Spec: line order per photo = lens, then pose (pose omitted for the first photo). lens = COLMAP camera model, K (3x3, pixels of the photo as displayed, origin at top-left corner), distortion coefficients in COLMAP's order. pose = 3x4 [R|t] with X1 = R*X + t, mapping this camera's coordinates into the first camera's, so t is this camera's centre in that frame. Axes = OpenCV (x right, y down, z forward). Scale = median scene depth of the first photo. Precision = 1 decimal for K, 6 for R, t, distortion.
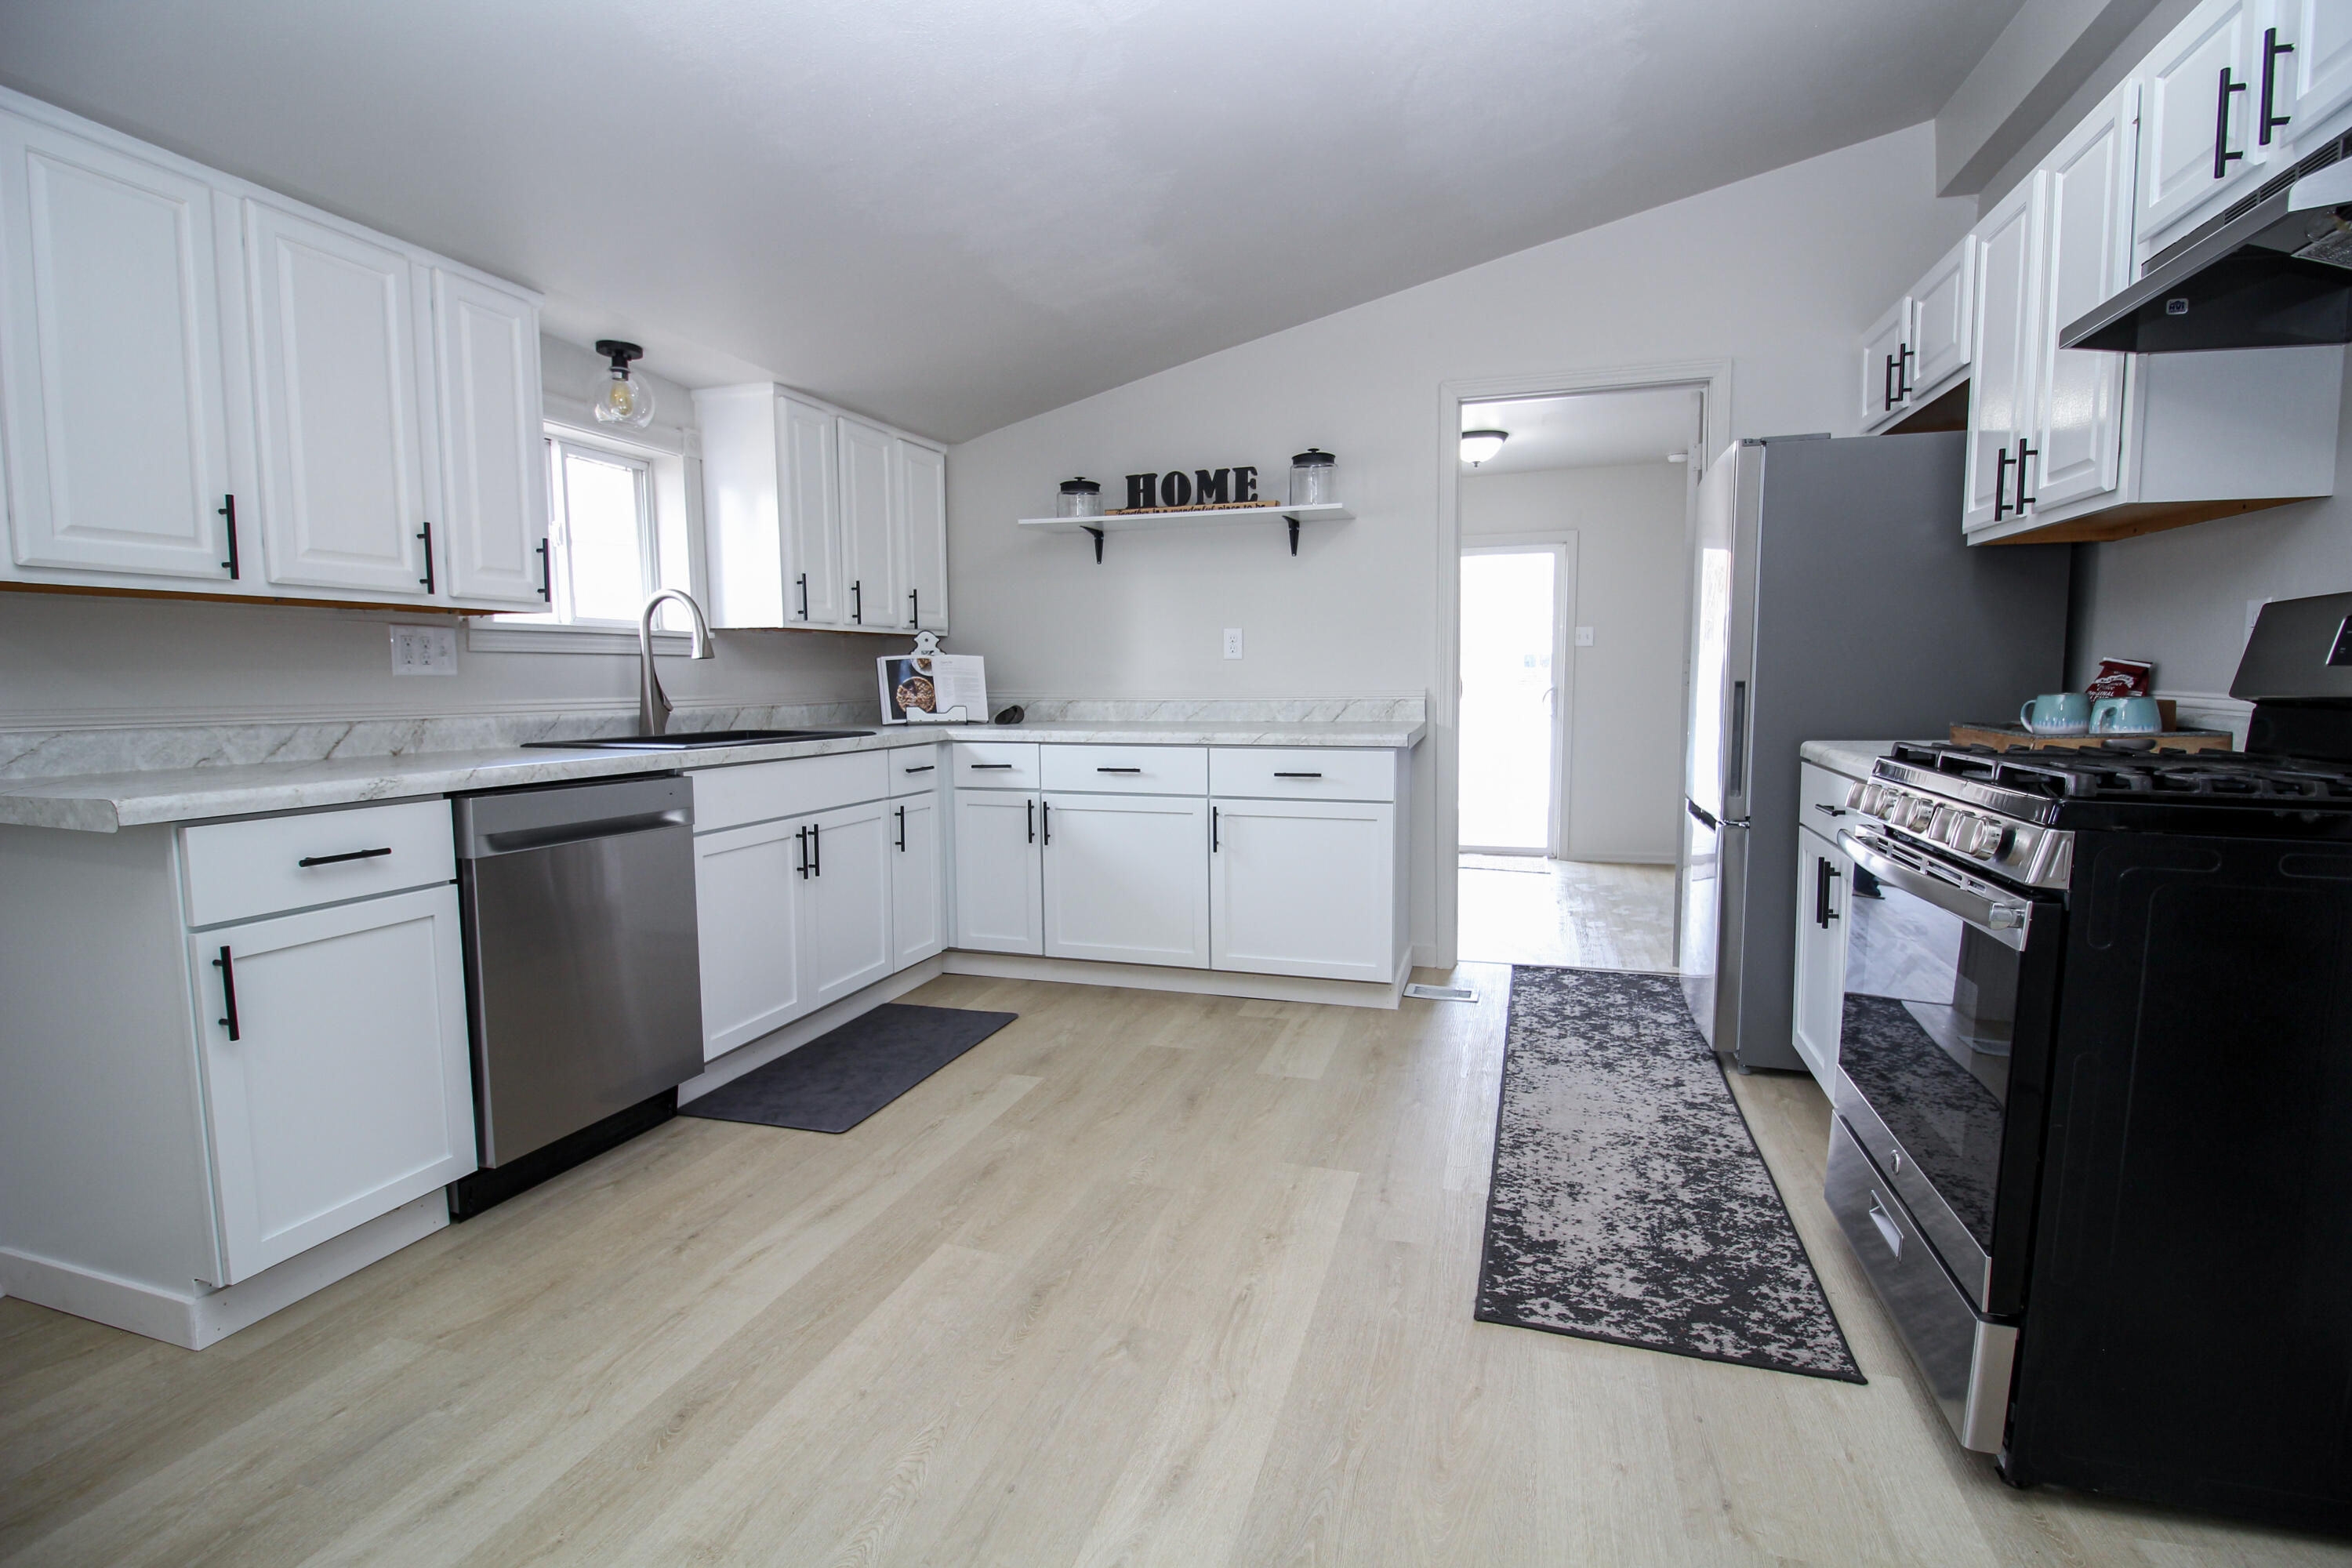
lens RADIAL K [[1095.6, 0, 1189.9], [0, 1095.6, 792.1], [0, 0, 1]] dist [-0.000762, -0.011952]
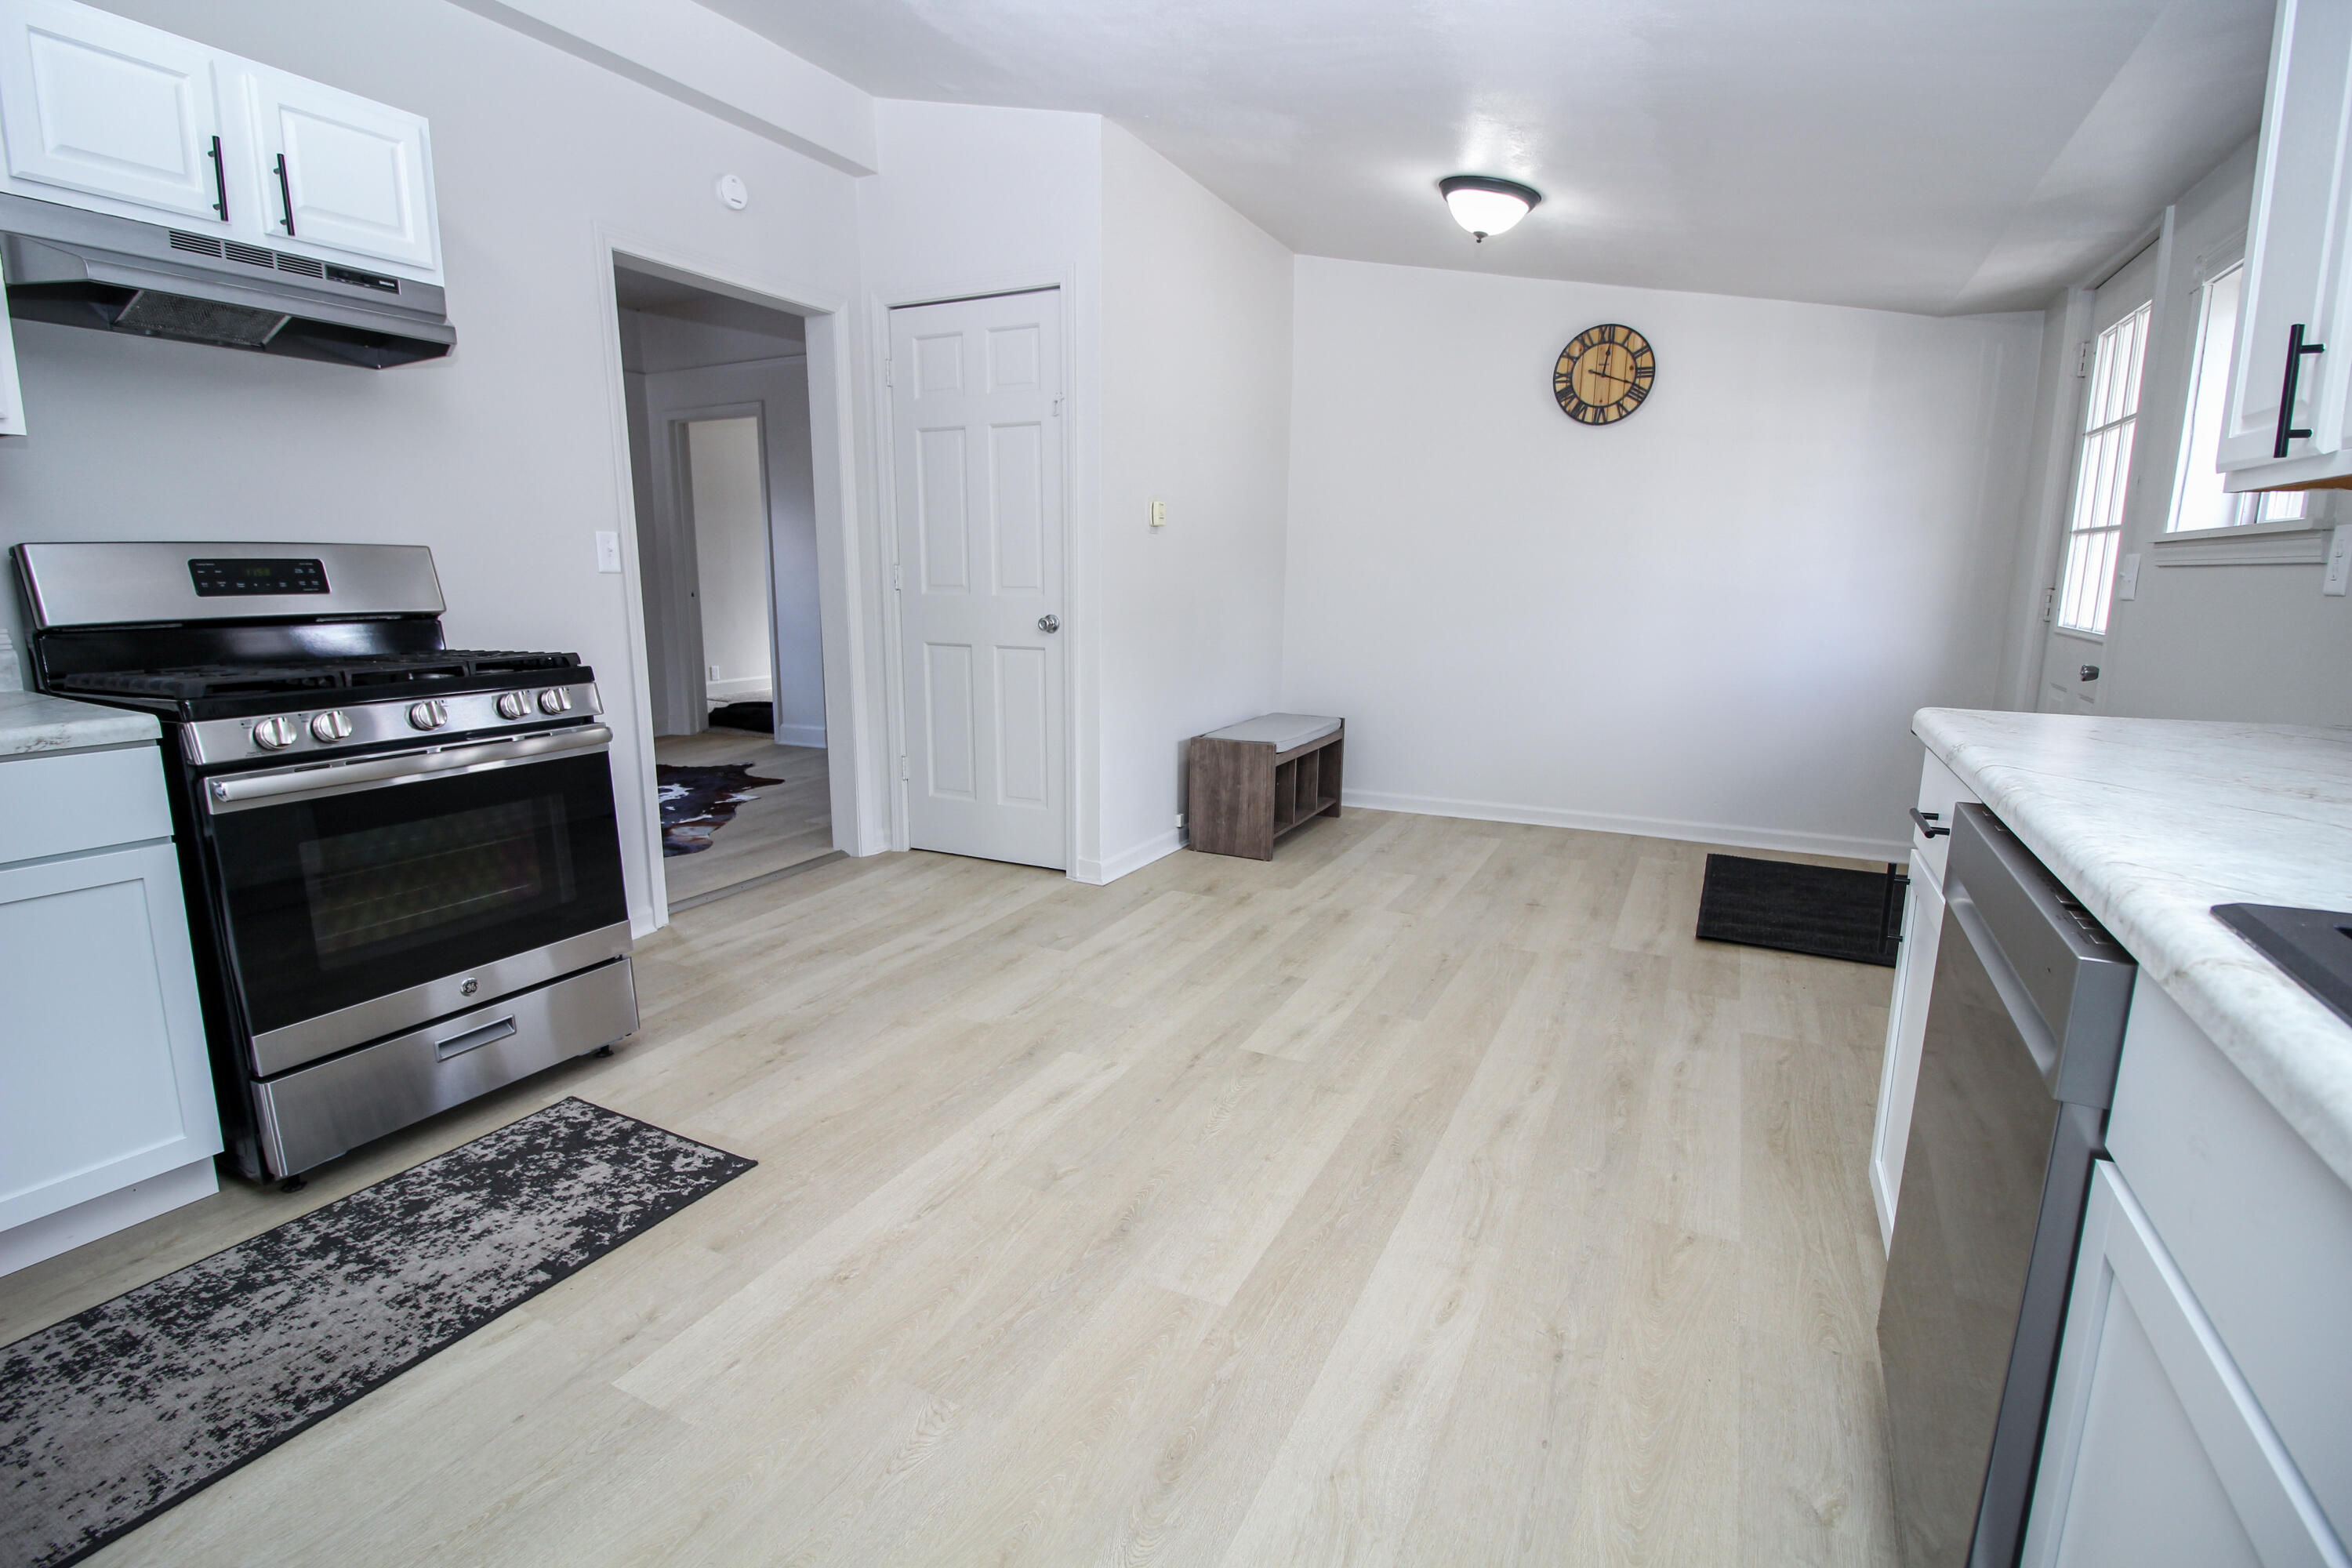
lens RADIAL K [[1095.6, 0, 1169.1], [0, 1095.6, 772.9], [0, 0, 1]] dist [-0.000762, -0.011952]
pose [[-0.983596, -0.025003, 0.178647, -0.319639], [0.026600, 0.959417, 0.280734, -0.200115], [-0.178416, 0.280881, -0.943013, 1.667564]]
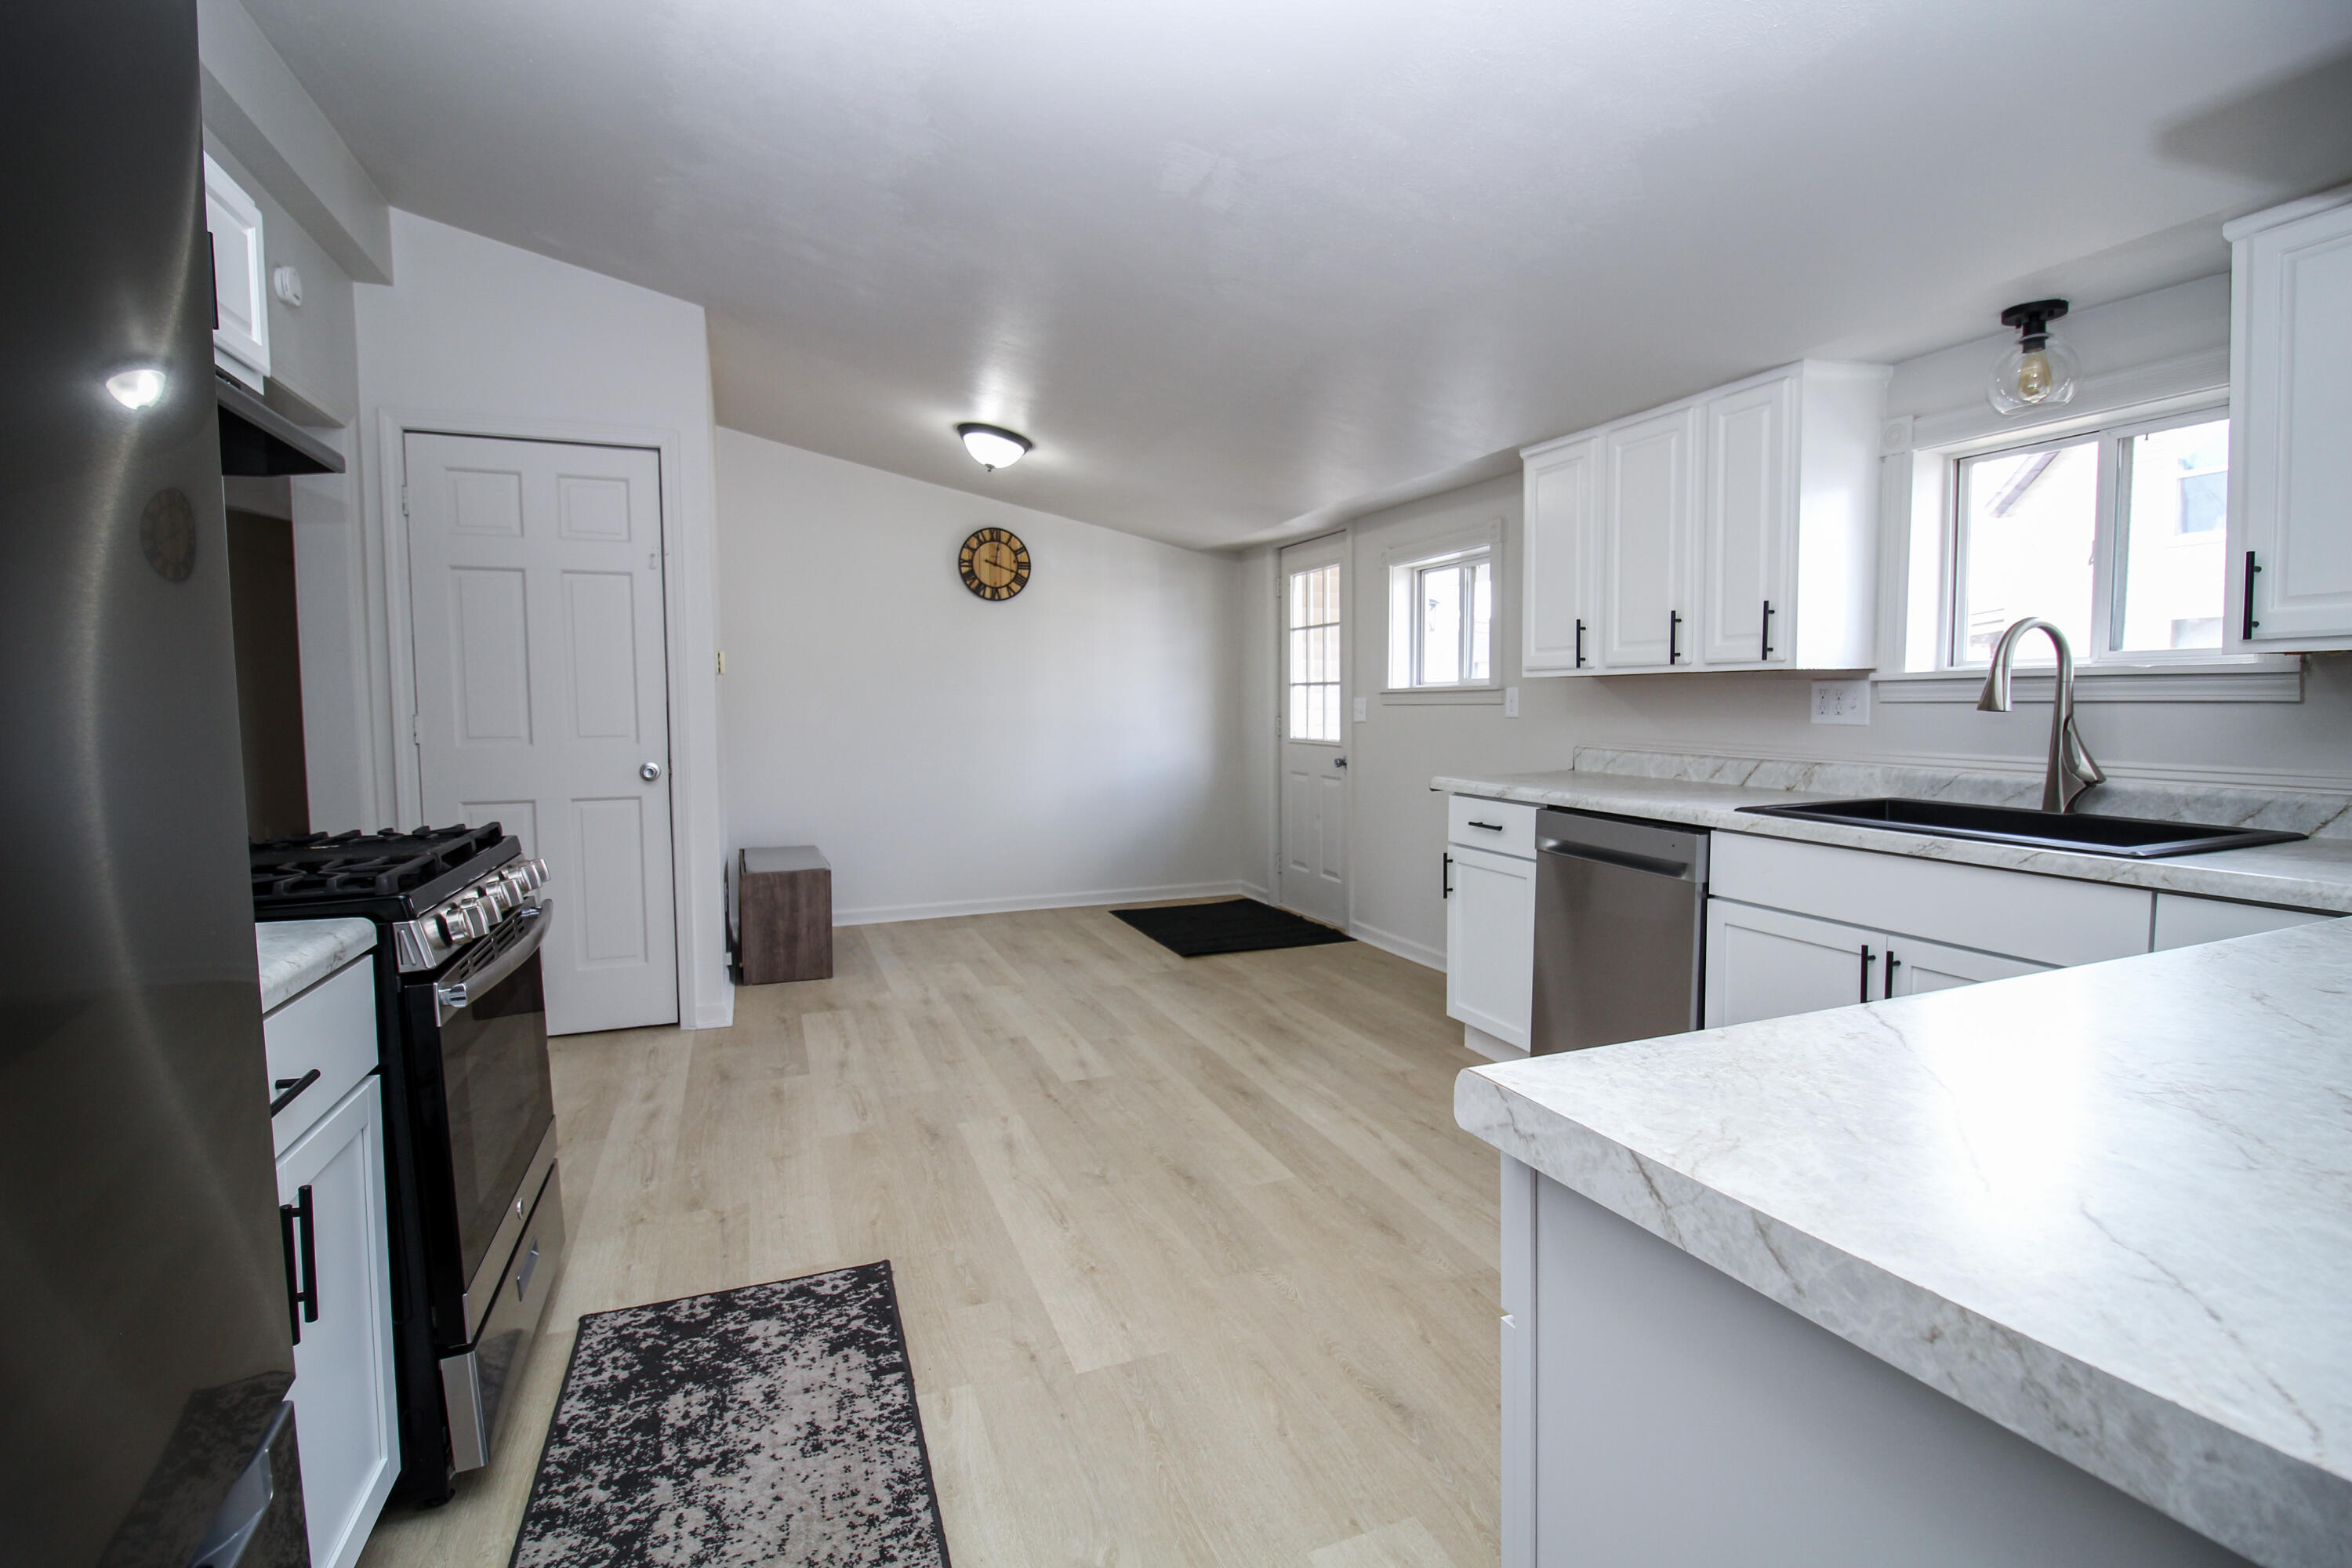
lens RADIAL K [[1095.6, 0, 1182.0], [0, 1095.6, 765.0], [0, 0, 1]] dist [-0.000762, -0.011952]
pose [[-0.785182, 0.054363, -0.616874, 0.652984], [-0.047709, 0.987868, 0.147783, -0.252838], [0.617425, 0.145467, -0.773063, 1.848157]]
